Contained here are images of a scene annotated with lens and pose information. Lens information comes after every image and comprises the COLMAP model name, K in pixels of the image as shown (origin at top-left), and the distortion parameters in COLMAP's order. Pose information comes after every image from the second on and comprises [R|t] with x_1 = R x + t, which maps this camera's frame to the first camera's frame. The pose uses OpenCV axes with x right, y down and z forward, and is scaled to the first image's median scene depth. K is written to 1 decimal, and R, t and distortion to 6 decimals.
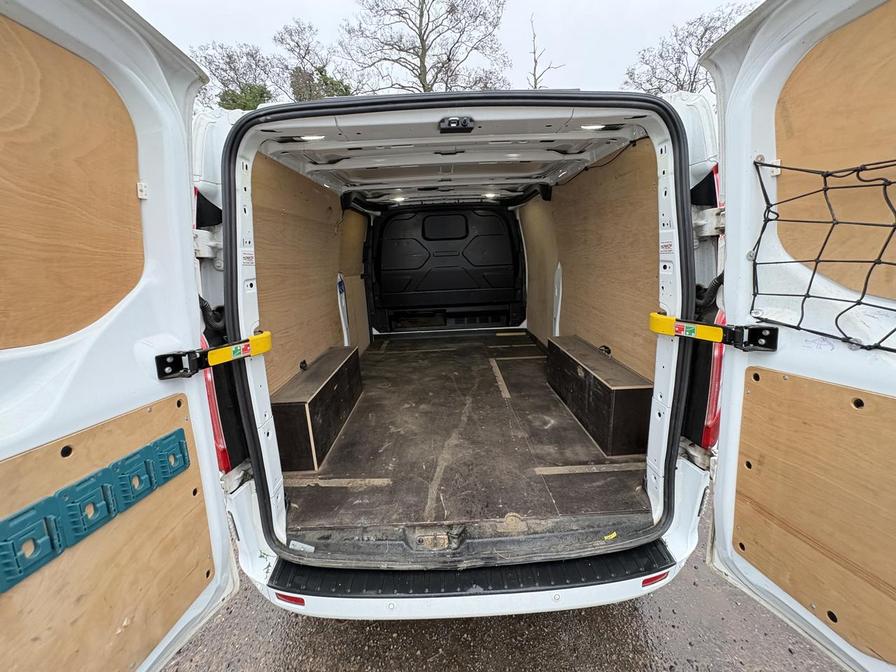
lens RADIAL K [[355.9, 0, 448.7], [0, 355.9, 336.8], [0, 0, 1]] dist [-0.000884, 0.000317]
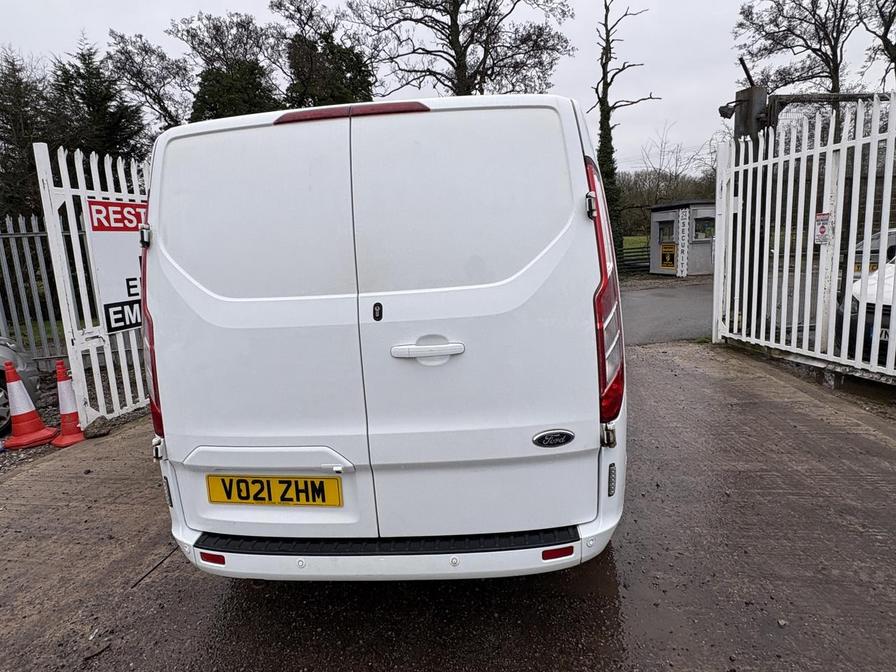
lens RADIAL K [[517.8, 0, 449.5], [0, 517.8, 331.6], [0, 0, 1]] dist [0.002324, -0.000555]
pose [[0.994621, -0.005315, -0.103445, 0.235702], [-0.005590, 0.994473, -0.104844, 0.116749], [0.103431, 0.104858, 0.989094, -0.299212]]
